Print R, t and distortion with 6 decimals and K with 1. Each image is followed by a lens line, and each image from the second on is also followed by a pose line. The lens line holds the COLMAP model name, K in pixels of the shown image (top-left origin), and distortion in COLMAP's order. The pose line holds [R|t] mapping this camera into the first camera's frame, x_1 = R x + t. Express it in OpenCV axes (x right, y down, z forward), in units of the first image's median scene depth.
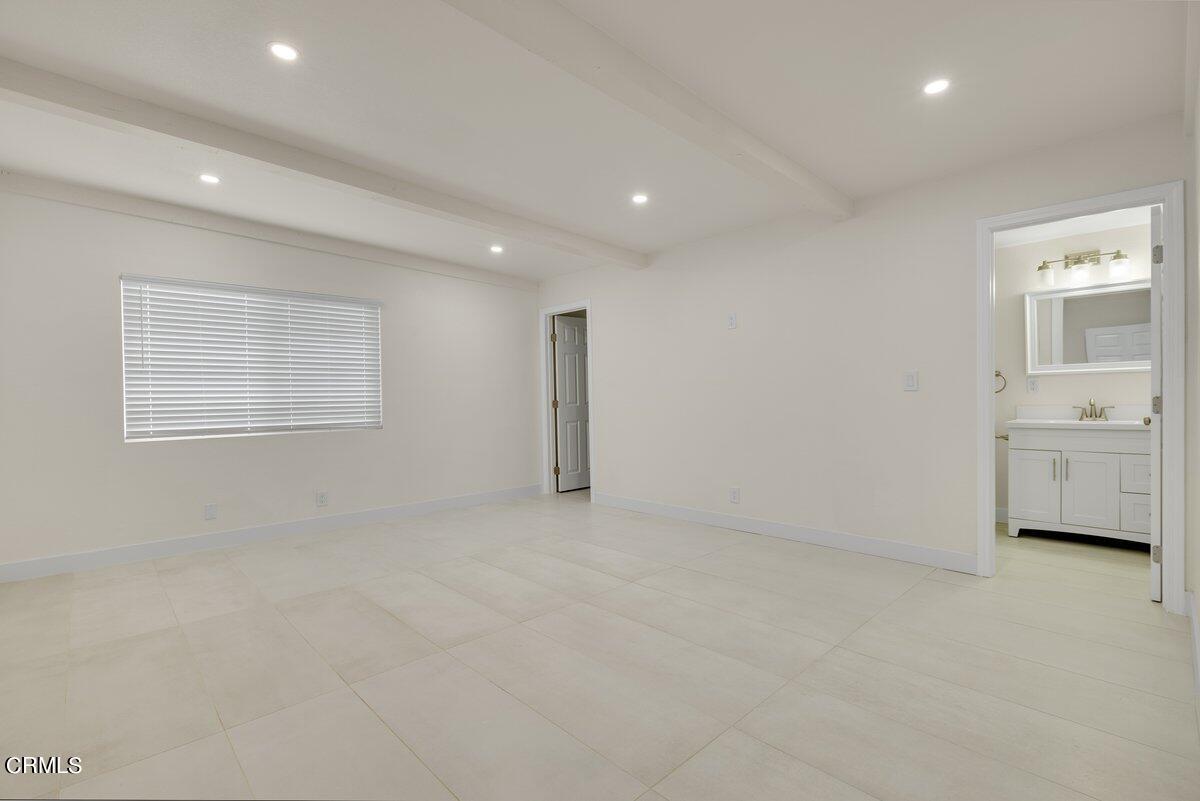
lens RADIAL K [[543.7, 0, 607.1], [0, 543.7, 397.0], [0, 0, 1]] dist [-0.005017, -0.000877]
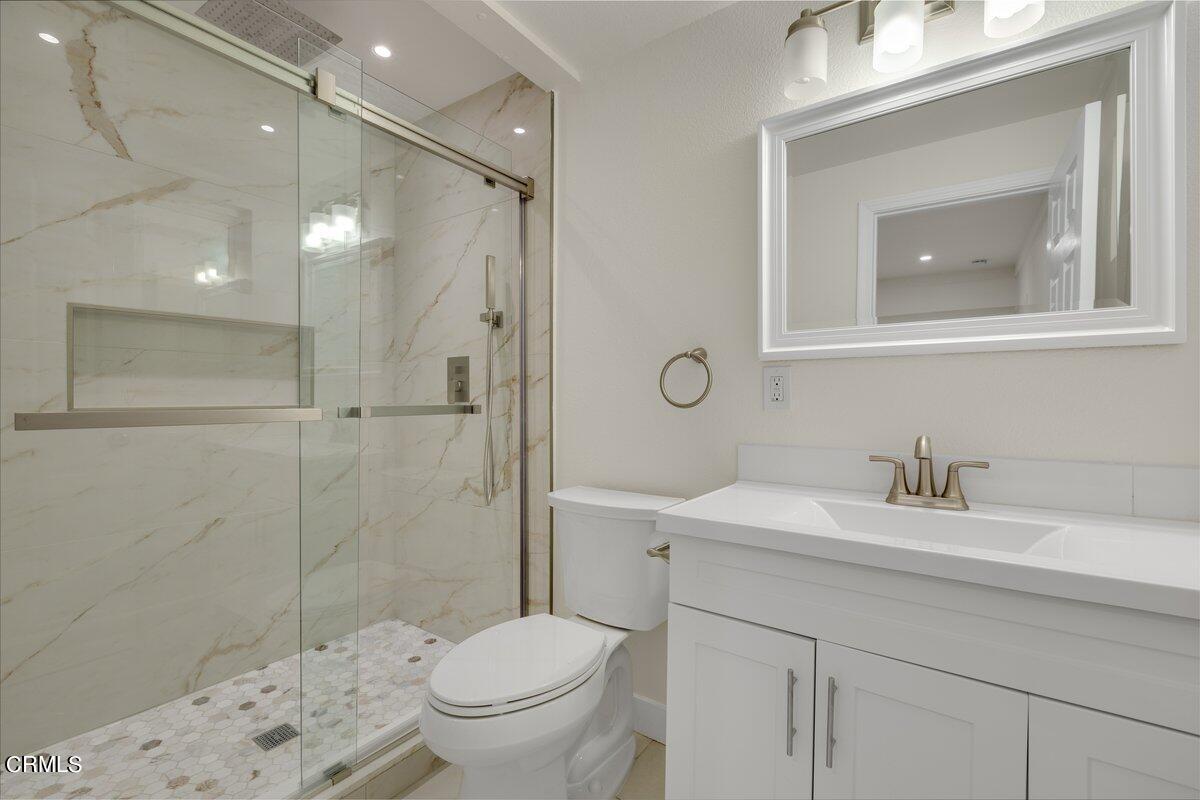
lens RADIAL K [[543.7, 0, 595.2], [0, 543.7, 401.9], [0, 0, 1]] dist [-0.005017, -0.000877]
pose [[0.981364, 0.015508, 0.191531, 0.630313], [-0.016763, 0.999847, 0.004936, -0.013232], [-0.191426, -0.008055, 0.981474, 0.706773]]
